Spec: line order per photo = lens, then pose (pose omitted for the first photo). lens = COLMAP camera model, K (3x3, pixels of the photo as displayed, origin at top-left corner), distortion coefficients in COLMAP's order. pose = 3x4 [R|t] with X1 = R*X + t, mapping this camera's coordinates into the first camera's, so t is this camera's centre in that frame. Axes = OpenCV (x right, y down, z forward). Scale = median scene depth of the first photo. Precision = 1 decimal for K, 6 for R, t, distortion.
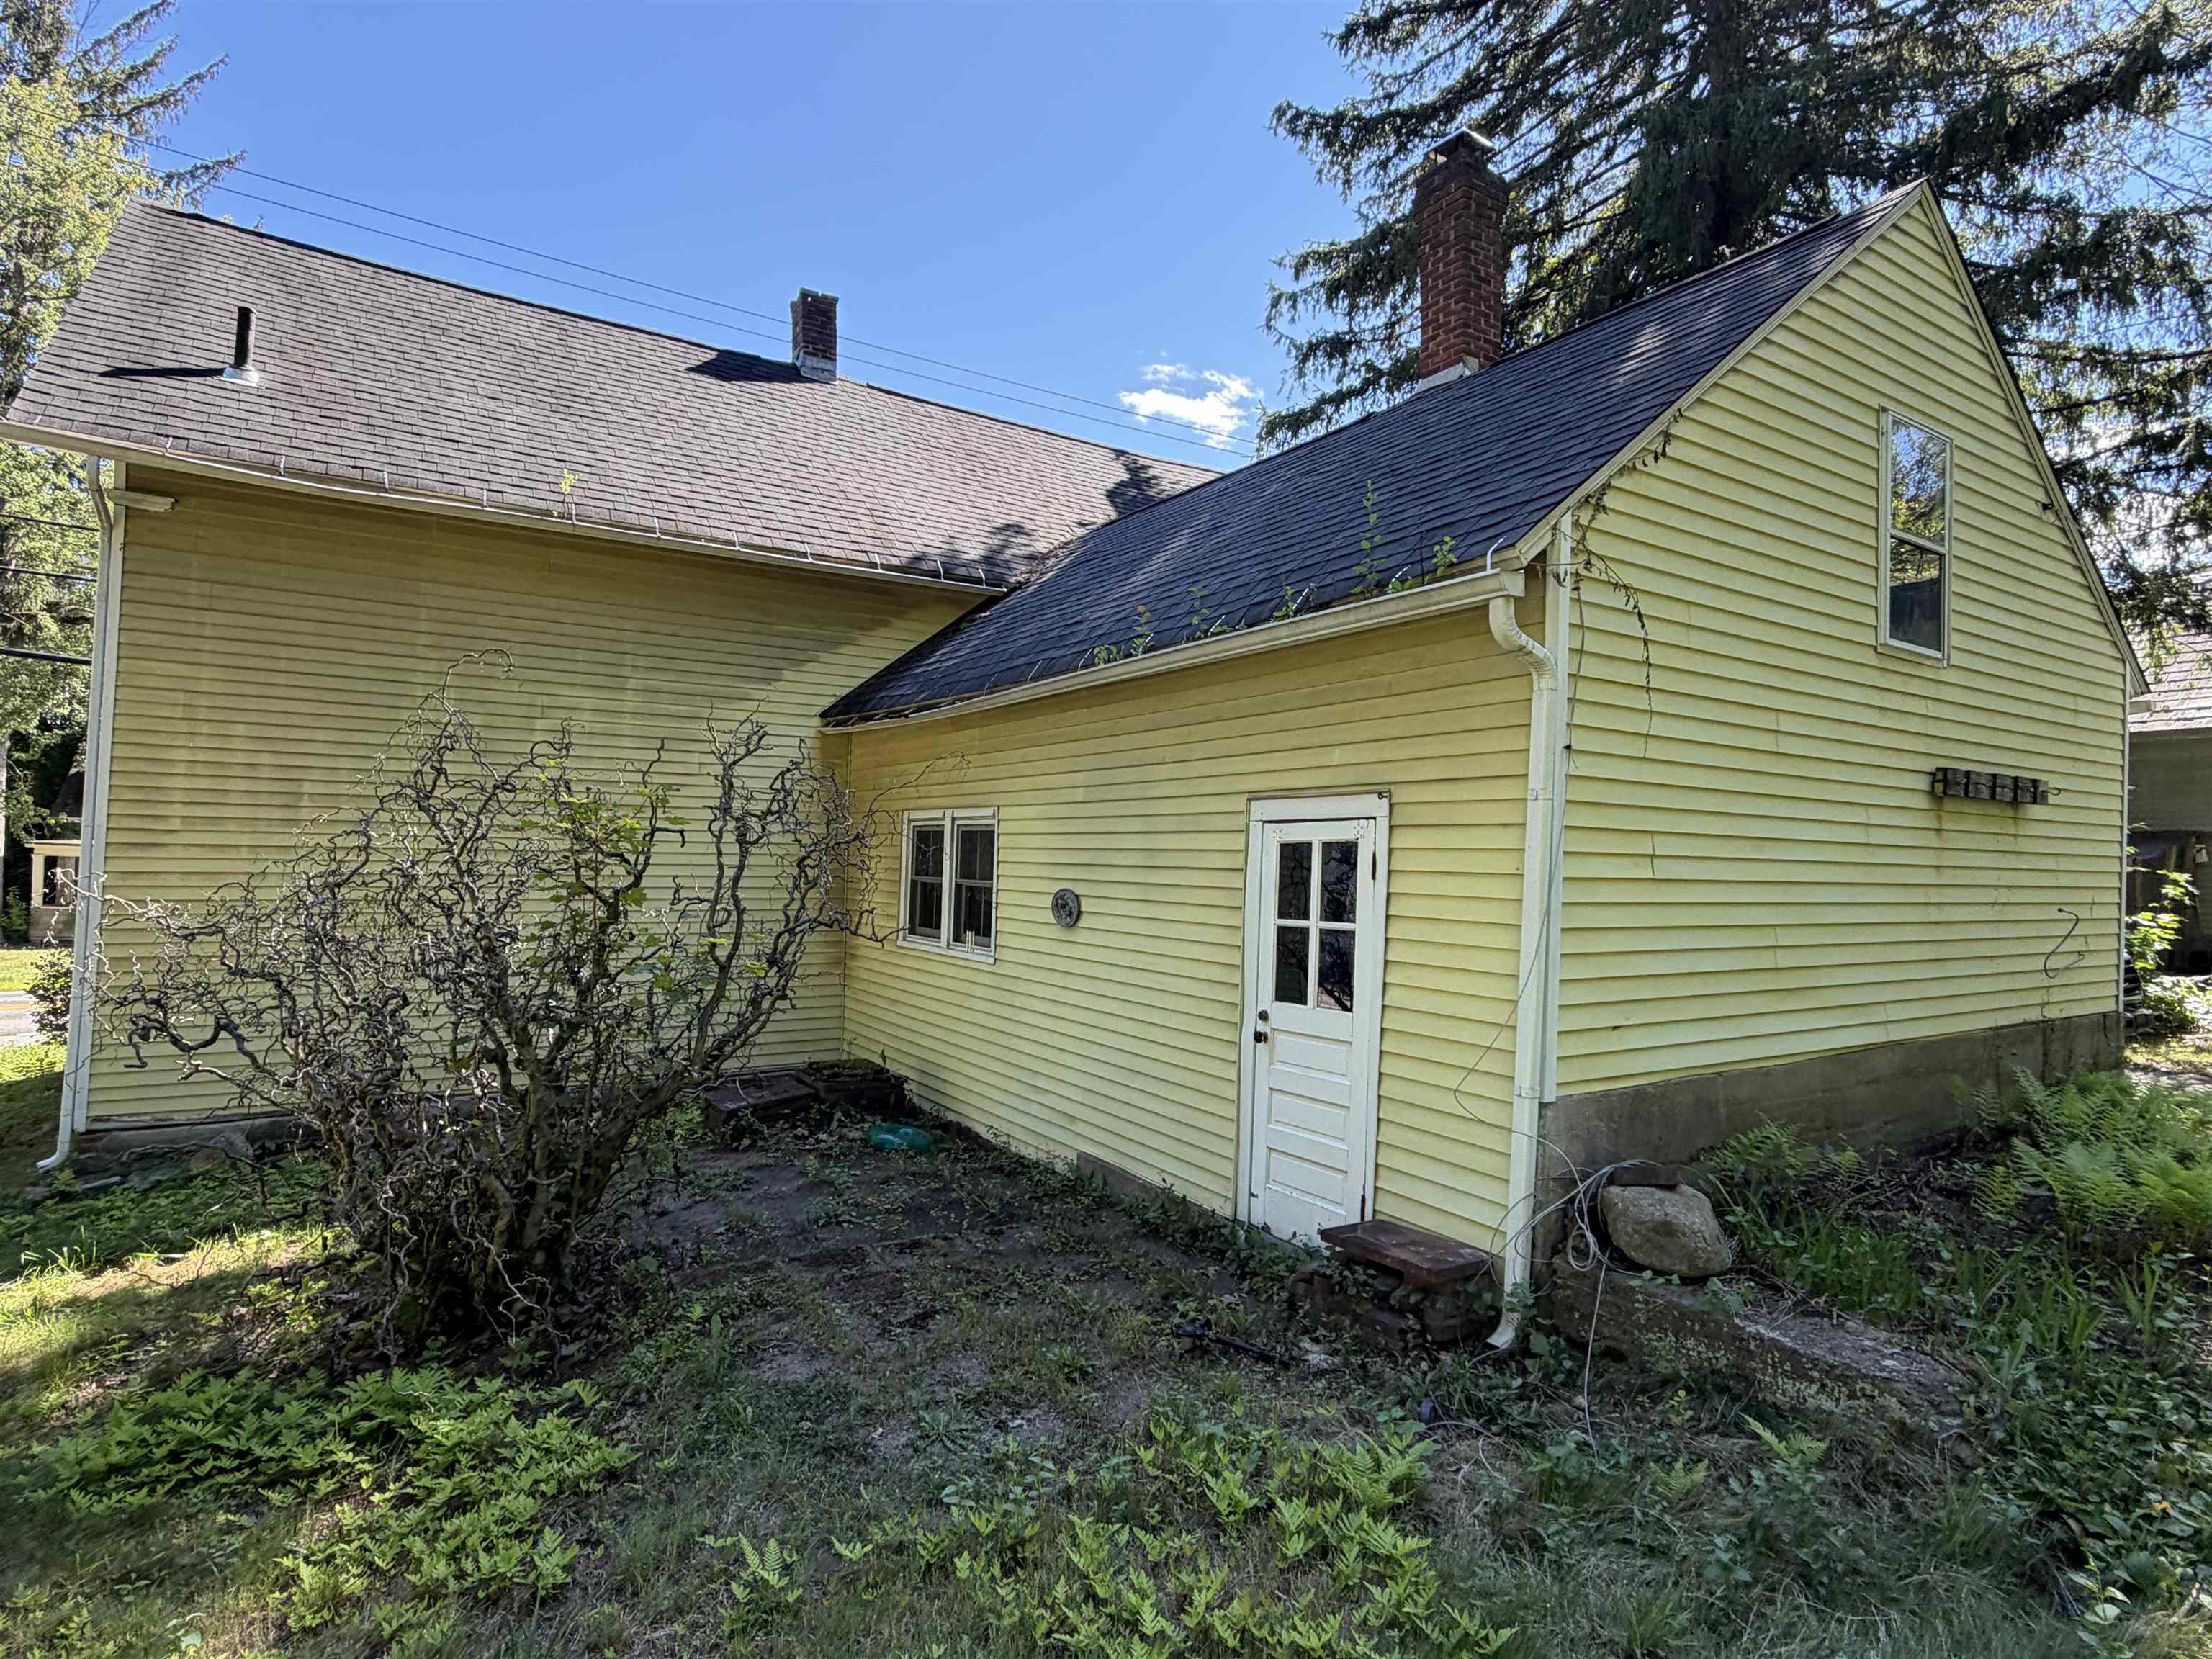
lens RADIAL K [[1160.6, 0, 1108.4], [0, 1160.6, 820.5], [0, 0, 1]] dist [0.001107, 0.000810]
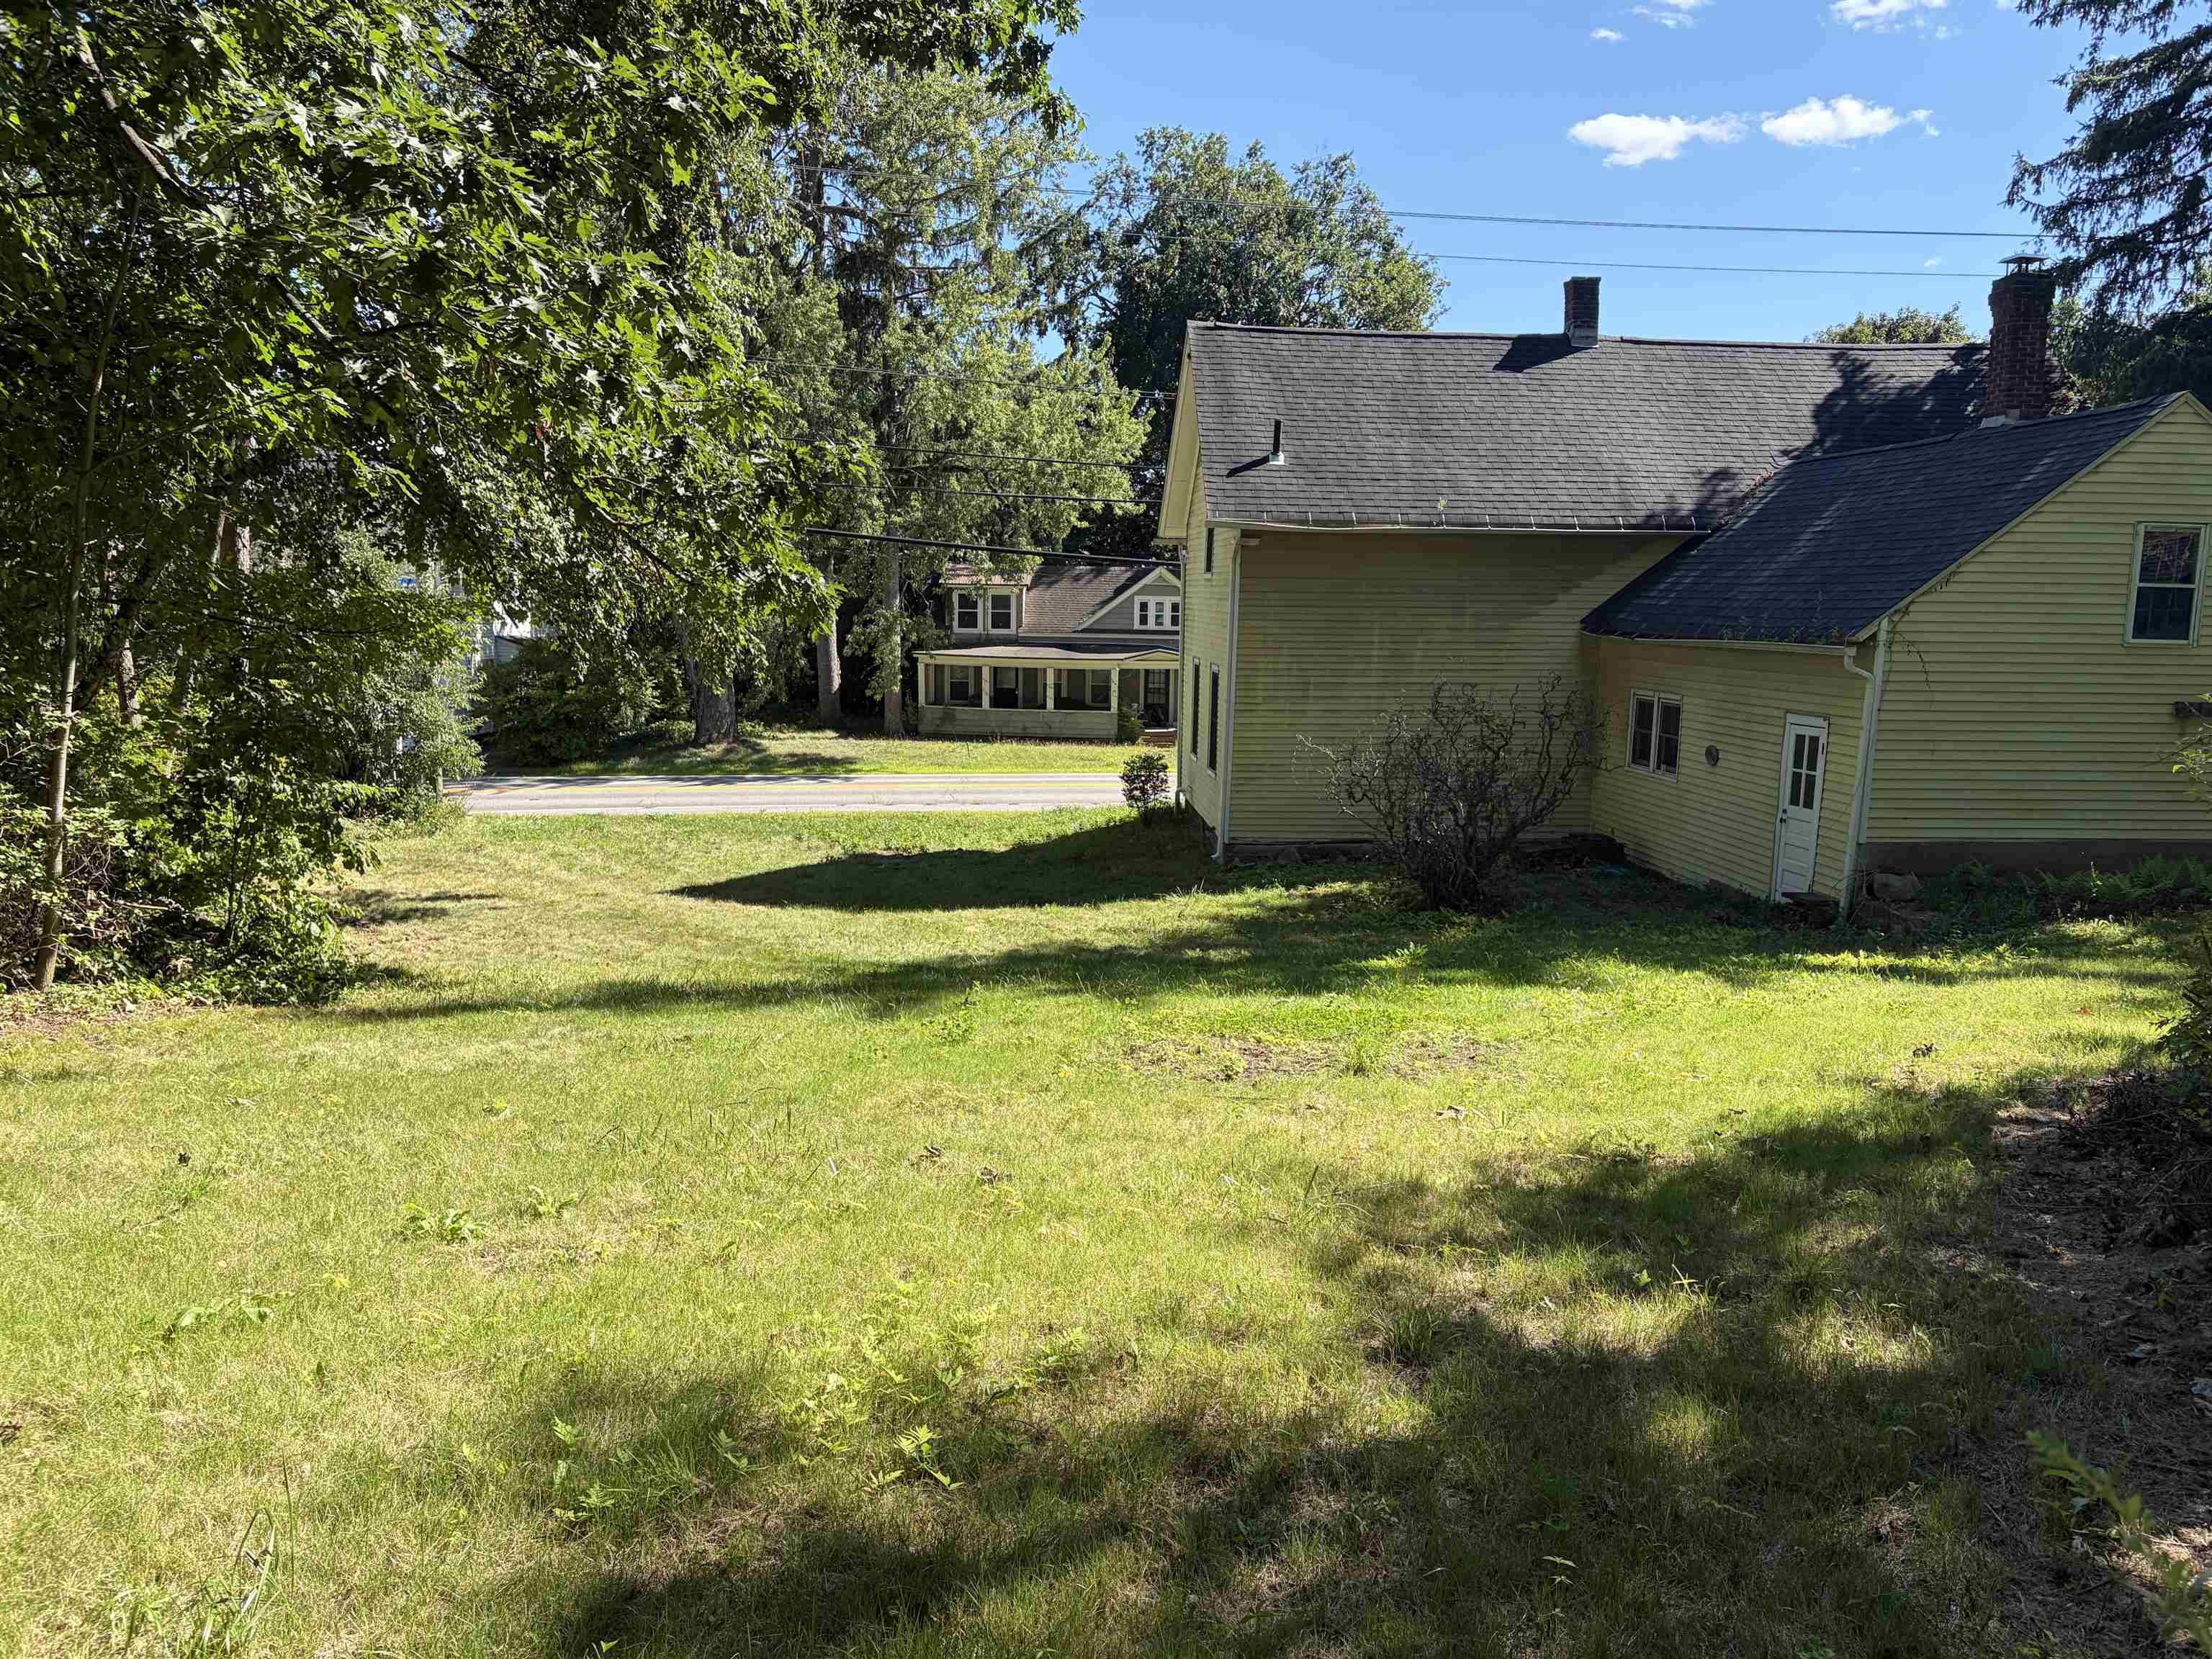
lens RADIAL K [[1682.4, 0, 1134.1], [0, 1682.4, 838.0], [0, 0, 1]] dist [0.096509, -0.115349]
pose [[0.885690, 0.056836, -0.460784, 0.400063], [0.017765, 0.987603, 0.155964, -0.233426], [0.463936, -0.146322, 0.873701, -1.824438]]
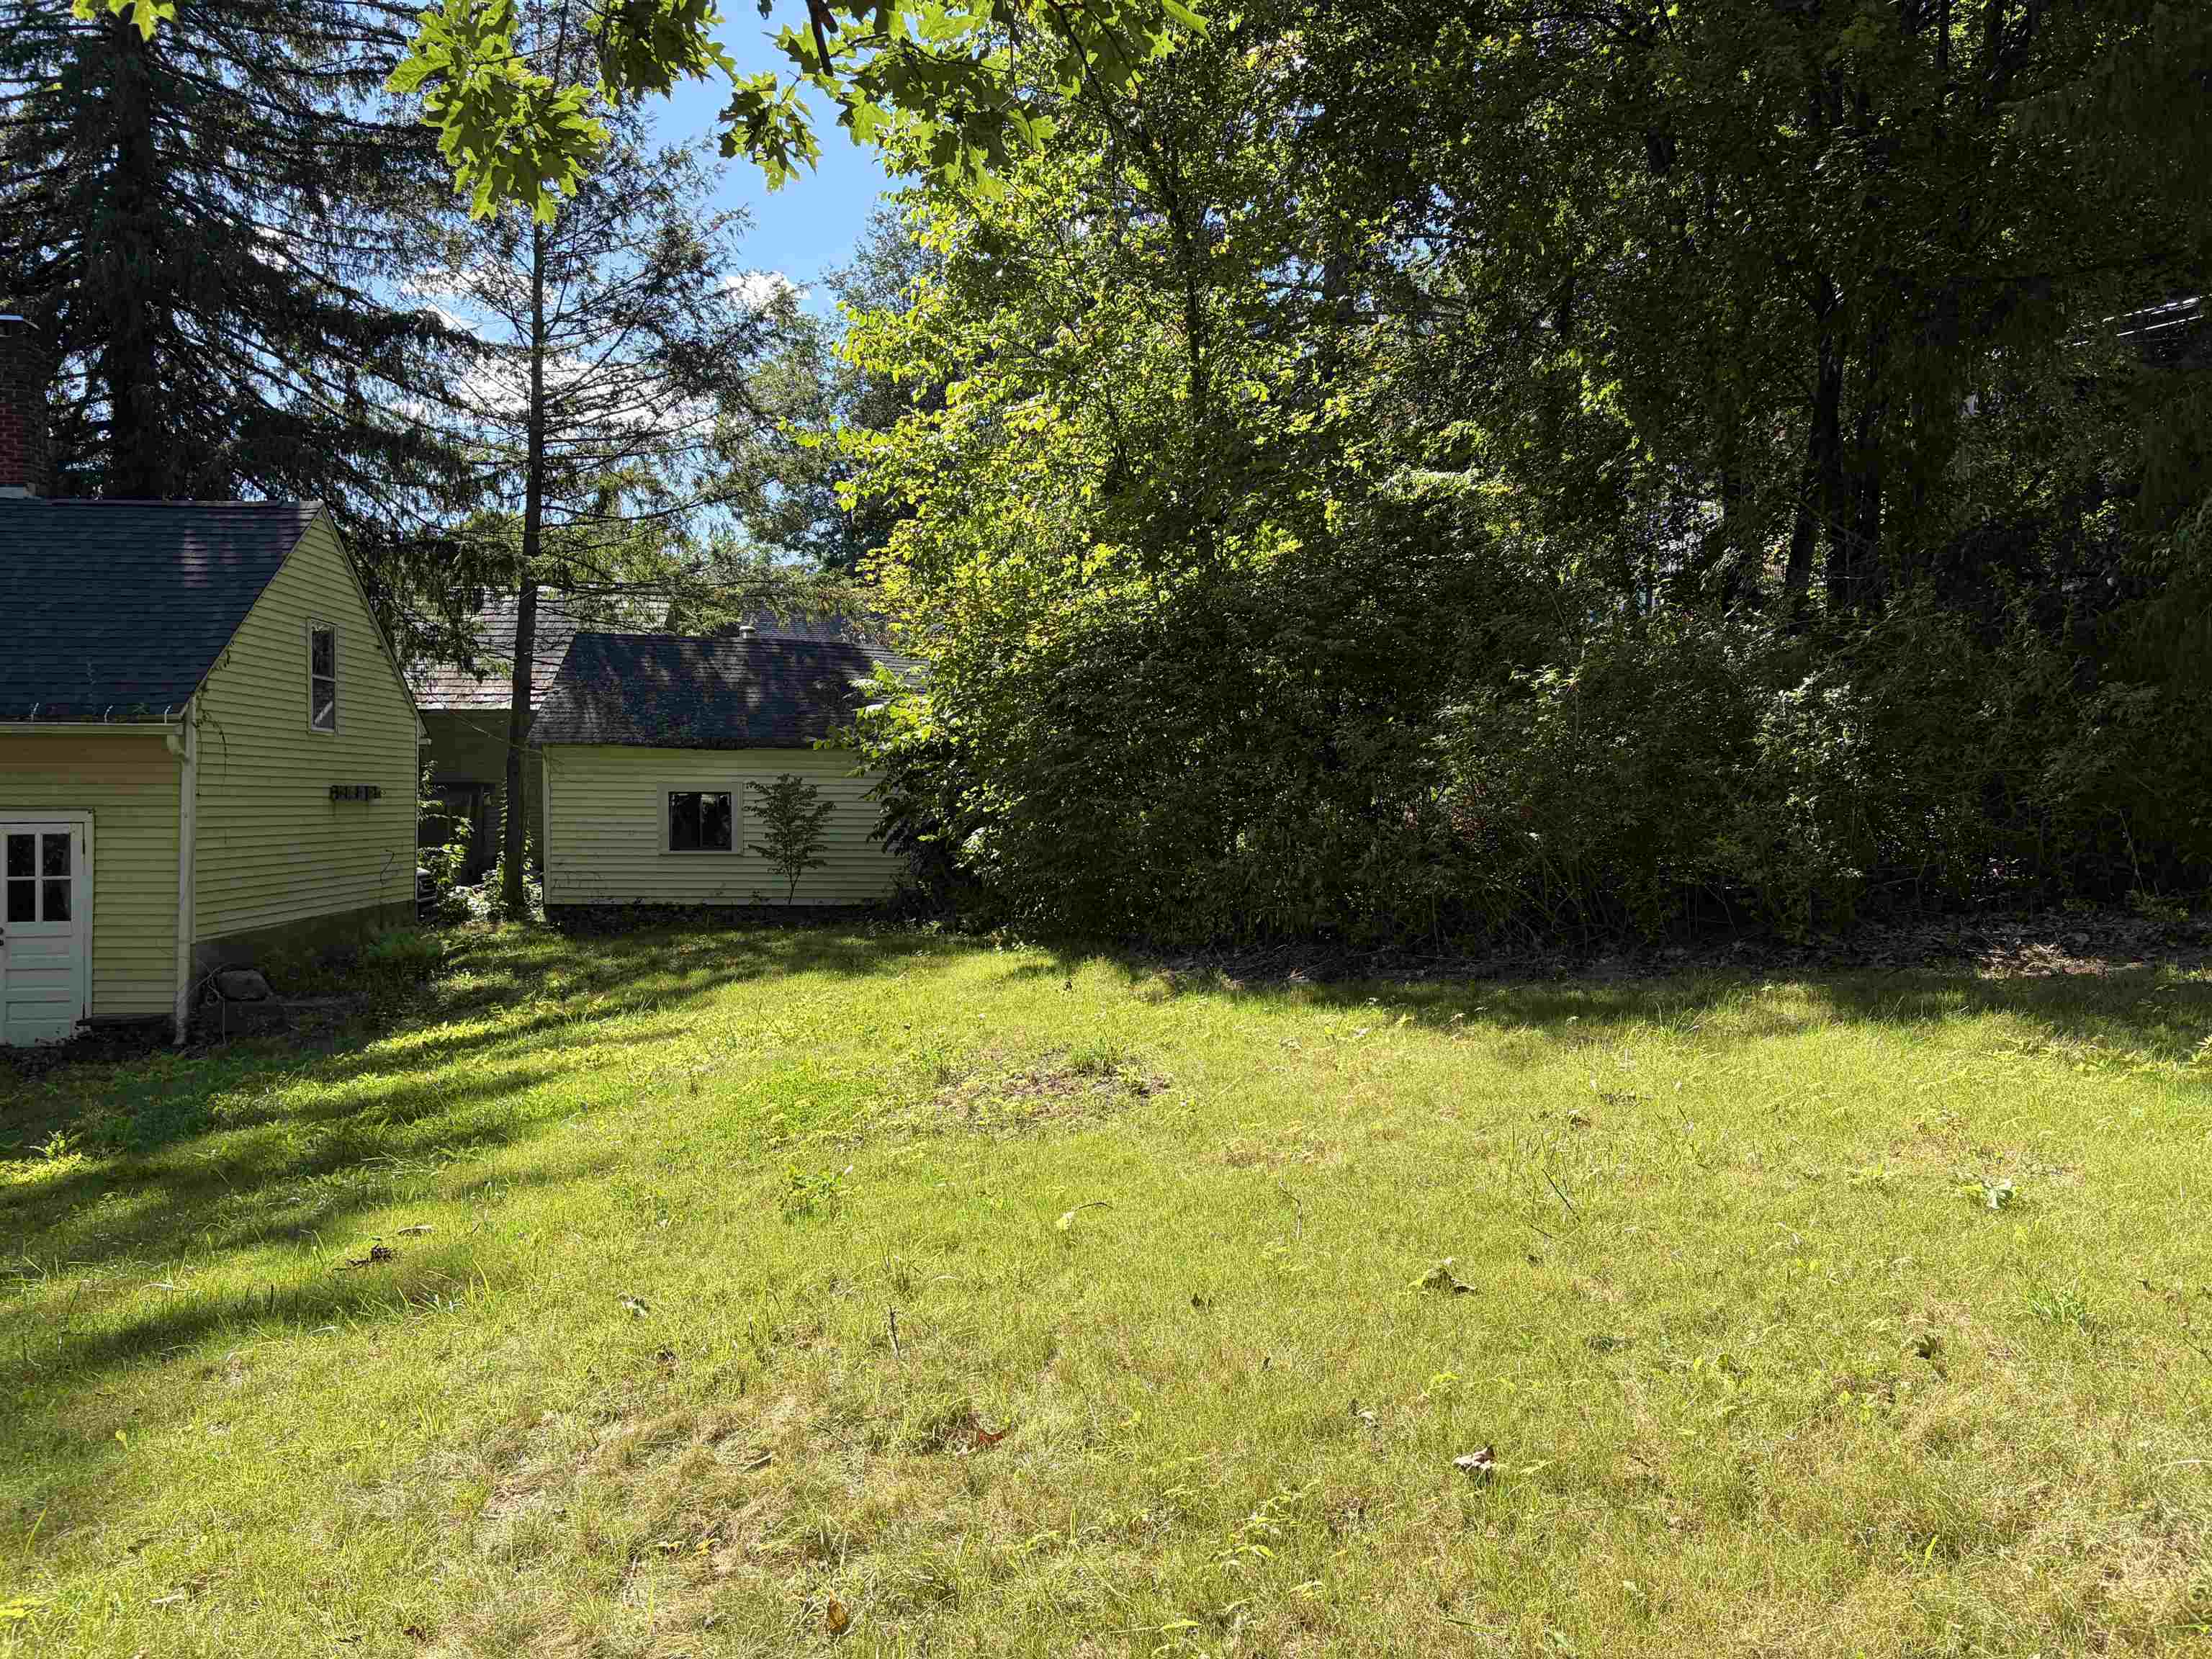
lens RADIAL K [[1677.4, 0, 1124.1], [0, 1677.4, 836.8], [0, 0, 1]] dist [0.077053, -0.072716]
pose [[0.474495, -0.039592, 0.879368, -1.013165], [-0.023728, 0.998050, 0.057739, -0.127846], [-0.879939, -0.048262, 0.472630, -1.321448]]
